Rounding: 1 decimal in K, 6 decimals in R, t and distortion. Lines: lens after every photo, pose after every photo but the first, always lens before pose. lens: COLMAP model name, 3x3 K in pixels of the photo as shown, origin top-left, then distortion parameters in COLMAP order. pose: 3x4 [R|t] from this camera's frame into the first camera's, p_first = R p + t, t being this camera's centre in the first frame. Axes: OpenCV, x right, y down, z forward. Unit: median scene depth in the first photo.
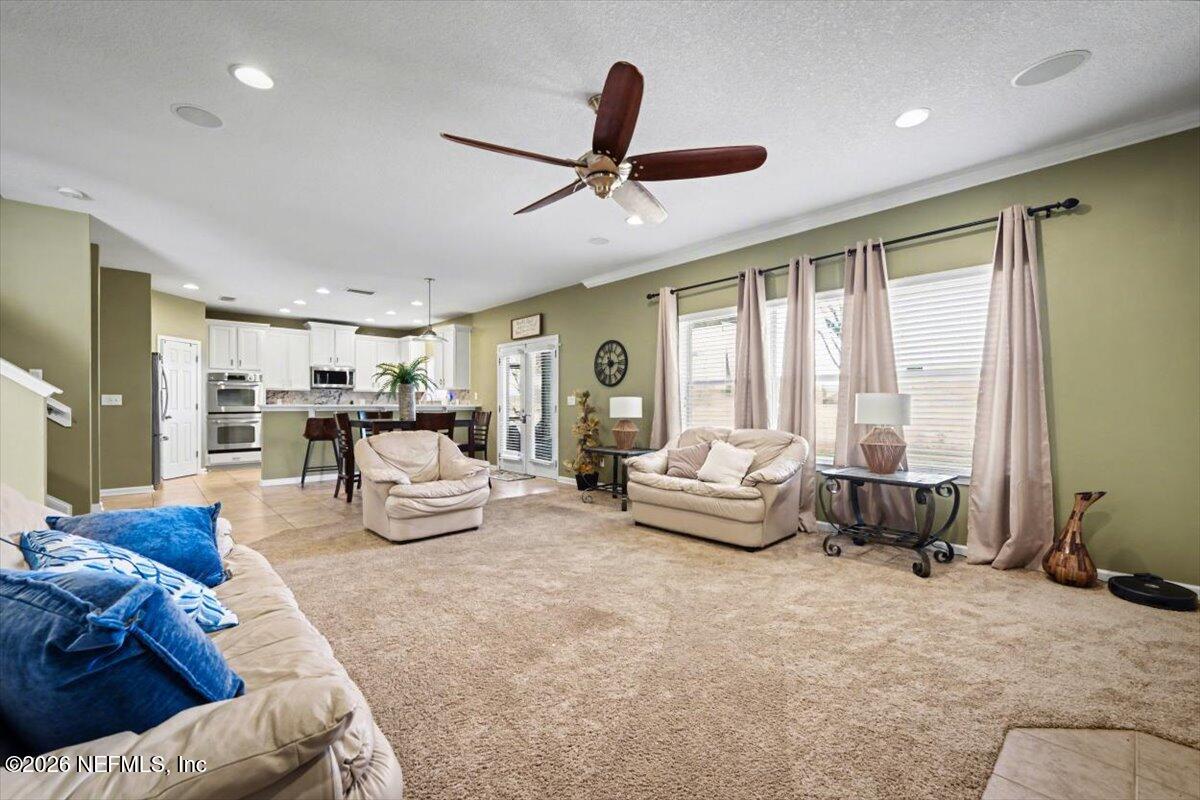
lens RADIAL K [[492.9, 0, 601.7], [0, 492.9, 405.8], [0, 0, 1]] dist [0.001262, -0.000276]
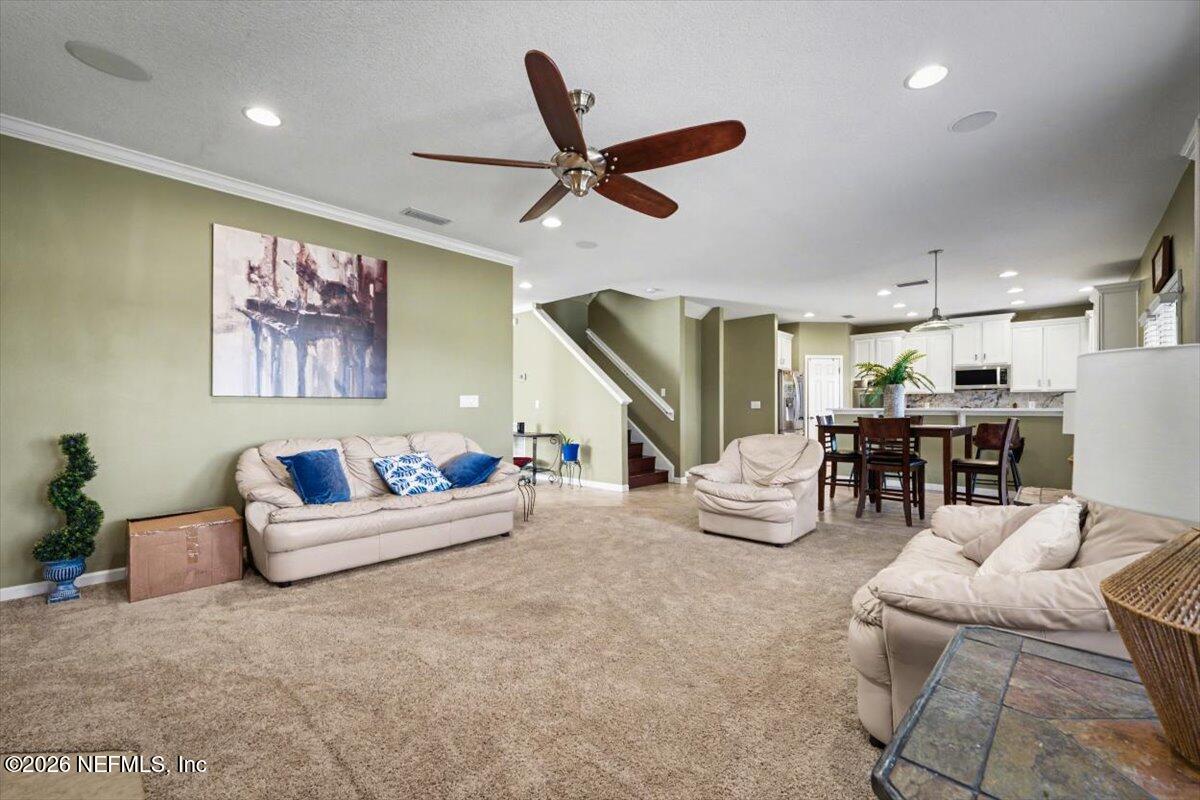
lens RADIAL K [[492.9, 0, 601.5], [0, 492.9, 406.6], [0, 0, 1]] dist [0.001262, -0.000276]
pose [[0.070870, -0.005033, -0.997473, 0.333949], [-0.000874, 0.999987, -0.005108, 0.000069], [0.997485, 0.001234, 0.070865, 0.331721]]
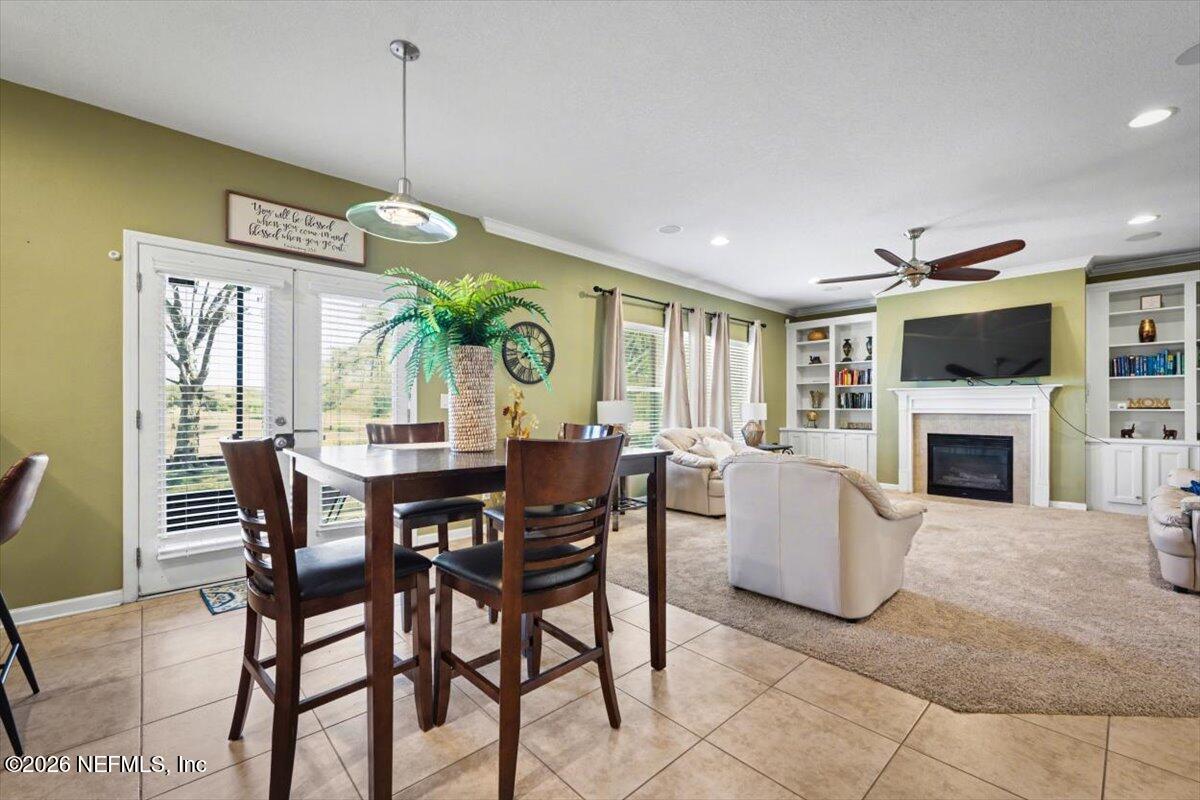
lens RADIAL K [[492.9, 0, 599.6], [0, 492.9, 406.9], [0, 0, 1]] dist [0.001262, -0.000276]
pose [[-0.000593, 0.002434, 0.999997, -0.573640], [-0.001737, 0.999996, -0.002435, -0.002231], [-0.999998, -0.001738, -0.000589, 0.707950]]
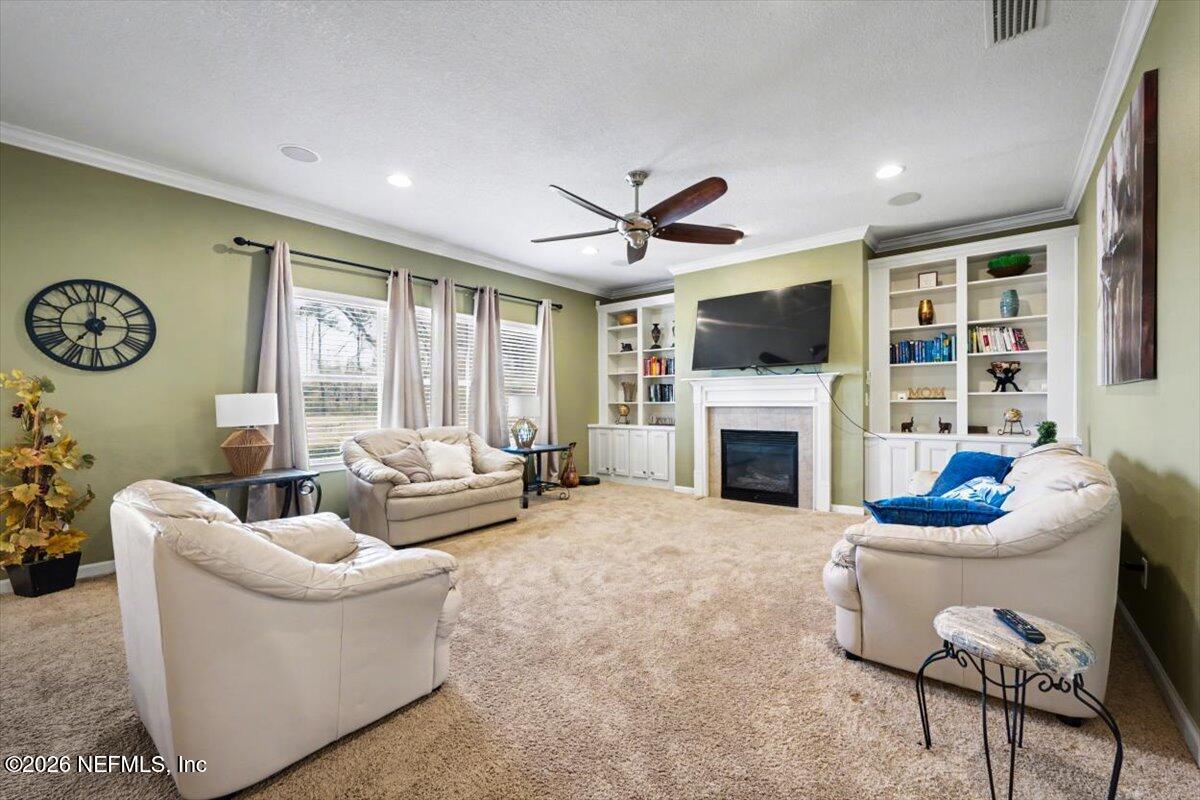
lens RADIAL K [[492.9, 0, 599.1], [0, 492.9, 406.8], [0, 0, 1]] dist [0.001262, -0.000276]
pose [[-0.139026, -0.007577, 0.990260, -0.443755], [0.007136, 0.999937, 0.008653, -0.001749], [-0.990263, 0.008269, -0.138963, 0.439902]]
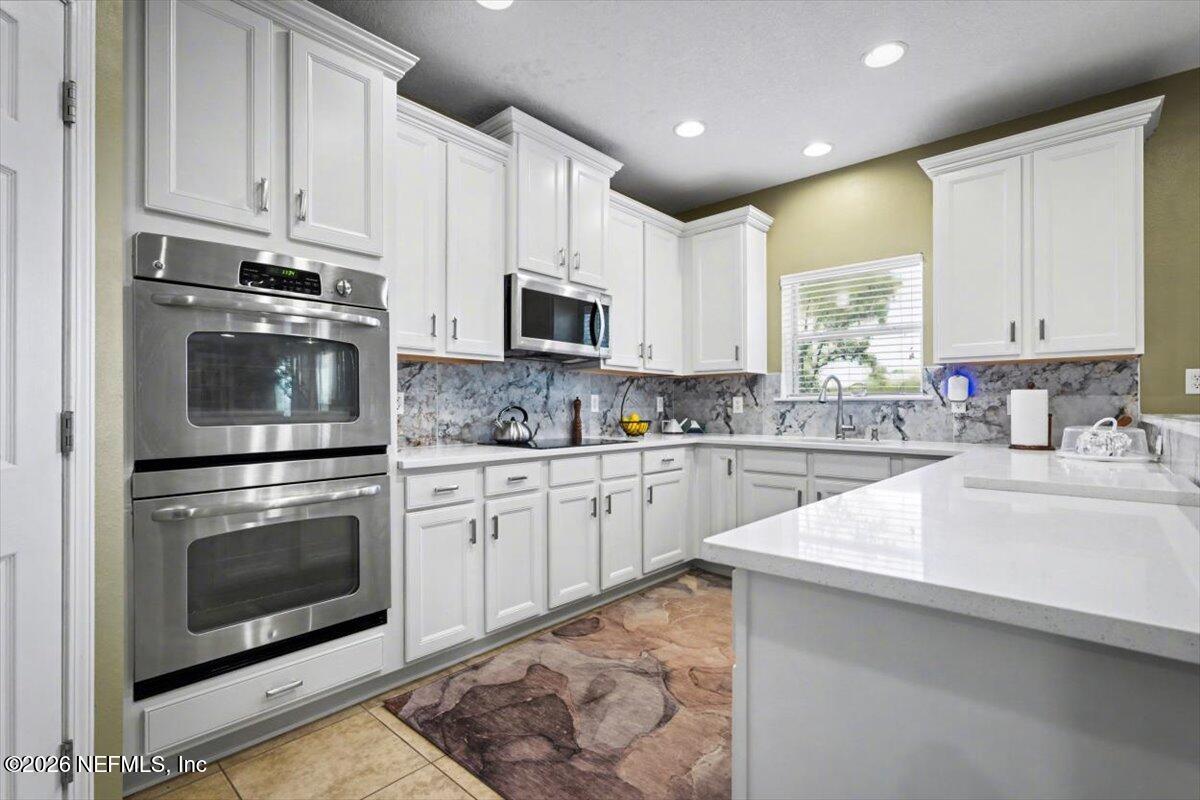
lens RADIAL K [[540.7, 0, 599.9], [0, 540.7, 405.0], [0, 0, 1]] dist [-0.000158, -0.000380]
pose [[0.996346, -0.001397, 0.085395, -0.670923], [0.001973, 0.999976, -0.006660, -0.004754], [-0.085384, 0.006804, 0.996325, 0.820377]]
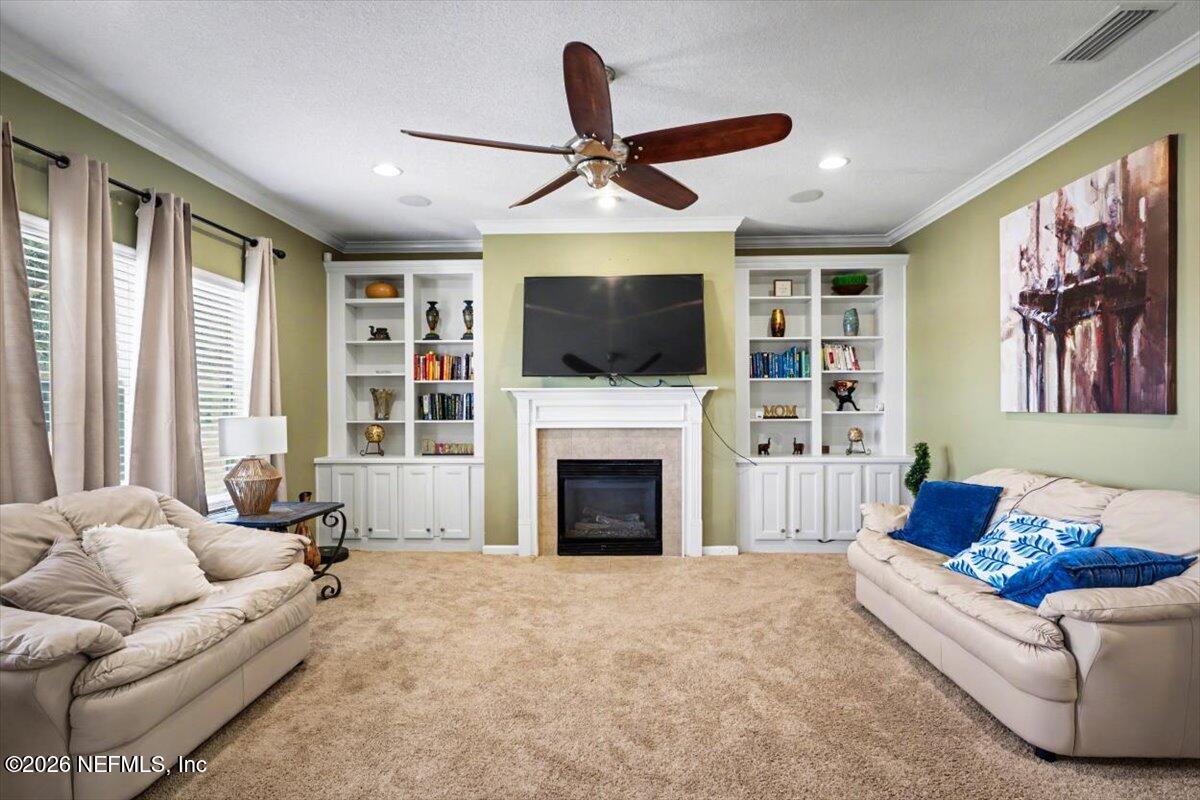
lens RADIAL K [[628.0, 0, 606.9], [0, 628.0, 409.8], [0, 0, 1]] dist [-0.006509, 0.000481]
pose [[-0.712280, -0.001718, 0.701893, -0.255984], [0.005034, 0.999959, 0.007557, -0.018330], [-0.701877, 0.008917, -0.712242, 0.596007]]
